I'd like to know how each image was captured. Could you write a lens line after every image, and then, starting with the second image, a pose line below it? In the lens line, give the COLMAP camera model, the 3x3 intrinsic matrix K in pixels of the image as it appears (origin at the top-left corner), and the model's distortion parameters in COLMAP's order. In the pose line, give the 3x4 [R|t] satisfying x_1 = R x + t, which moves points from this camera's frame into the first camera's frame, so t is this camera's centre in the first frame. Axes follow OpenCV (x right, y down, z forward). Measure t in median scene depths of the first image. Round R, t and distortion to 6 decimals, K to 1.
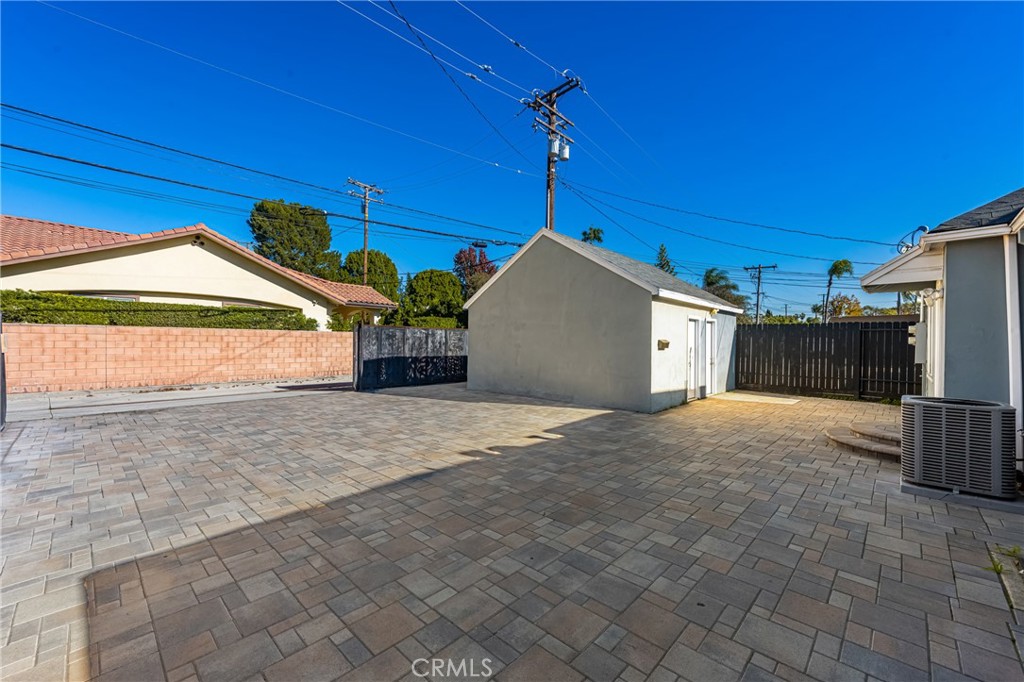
lens RADIAL K [[402.5, 0, 509.5], [0, 402.5, 341.7], [0, 0, 1]] dist [0.009892, 0.000126]
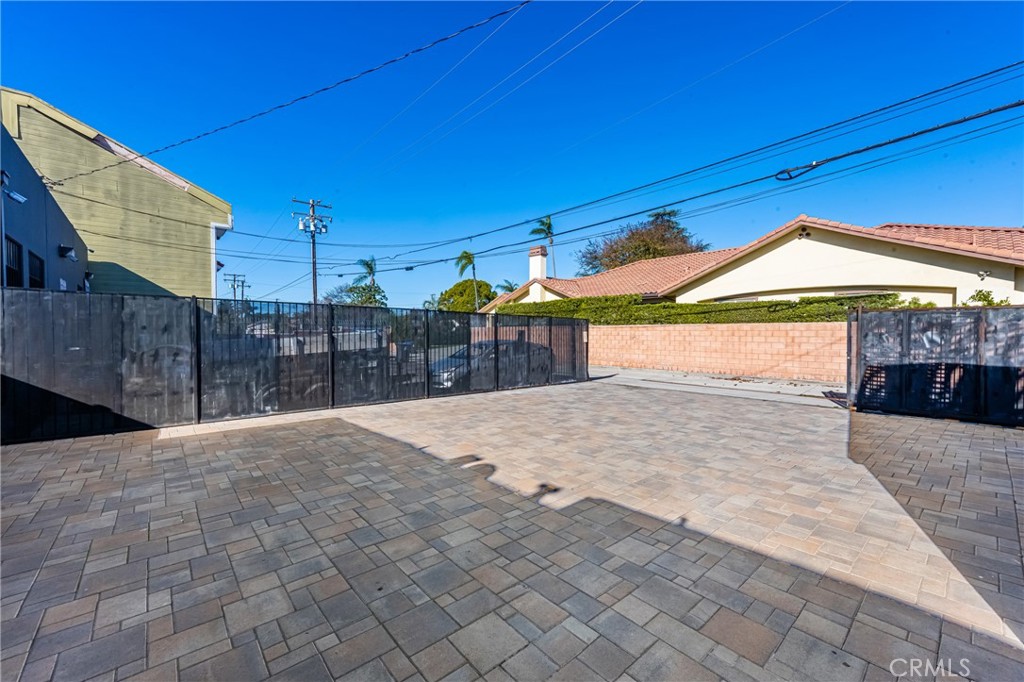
lens RADIAL K [[402.5, 0, 509.5], [0, 402.5, 341.7], [0, 0, 1]] dist [0.009892, 0.000126]
pose [[-0.075017, 0.012693, -0.997101, 0.821613], [-0.002938, 0.999912, 0.012949, 0.005000], [0.997178, 0.003901, -0.074973, 1.197017]]
